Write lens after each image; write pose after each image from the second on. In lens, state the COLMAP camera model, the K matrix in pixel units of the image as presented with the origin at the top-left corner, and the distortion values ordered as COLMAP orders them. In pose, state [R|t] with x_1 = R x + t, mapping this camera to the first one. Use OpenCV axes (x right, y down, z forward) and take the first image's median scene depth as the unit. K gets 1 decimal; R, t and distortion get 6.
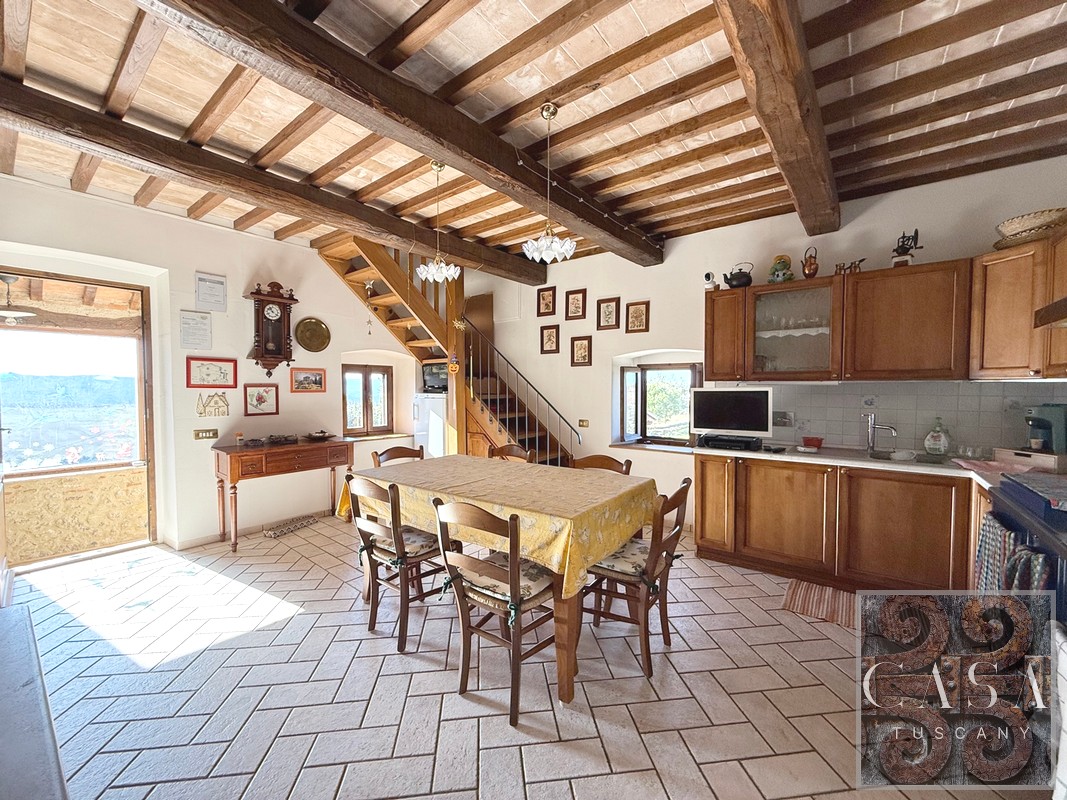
lens RADIAL K [[424.9, 0, 533.5], [0, 424.9, 400.0], [0, 0, 1]] dist [-0.000776, 0.000192]
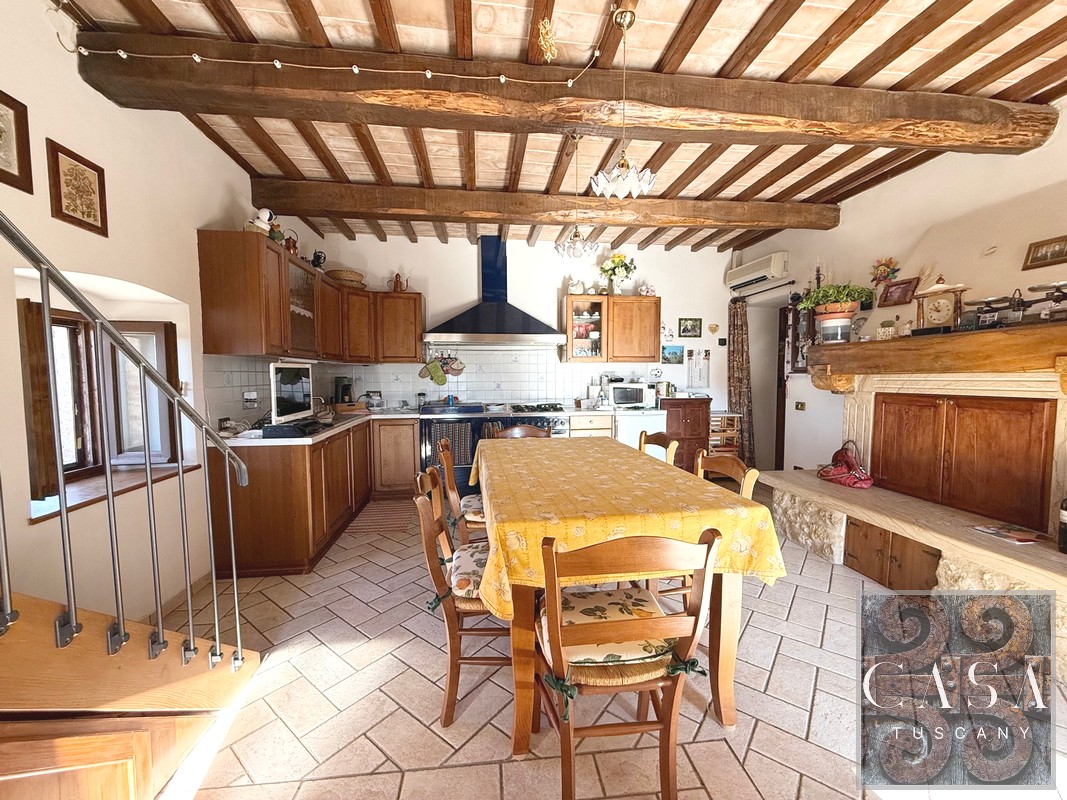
lens RADIAL K [[424.9, 0, 533.5], [0, 424.9, 400.0], [0, 0, 1]] dist [-0.000776, 0.000192]
pose [[-0.706248, -0.041101, 0.706770, -0.402428], [0.025802, 0.996156, 0.083712, -0.011864], [-0.707494, 0.077358, -0.702473, 1.049490]]
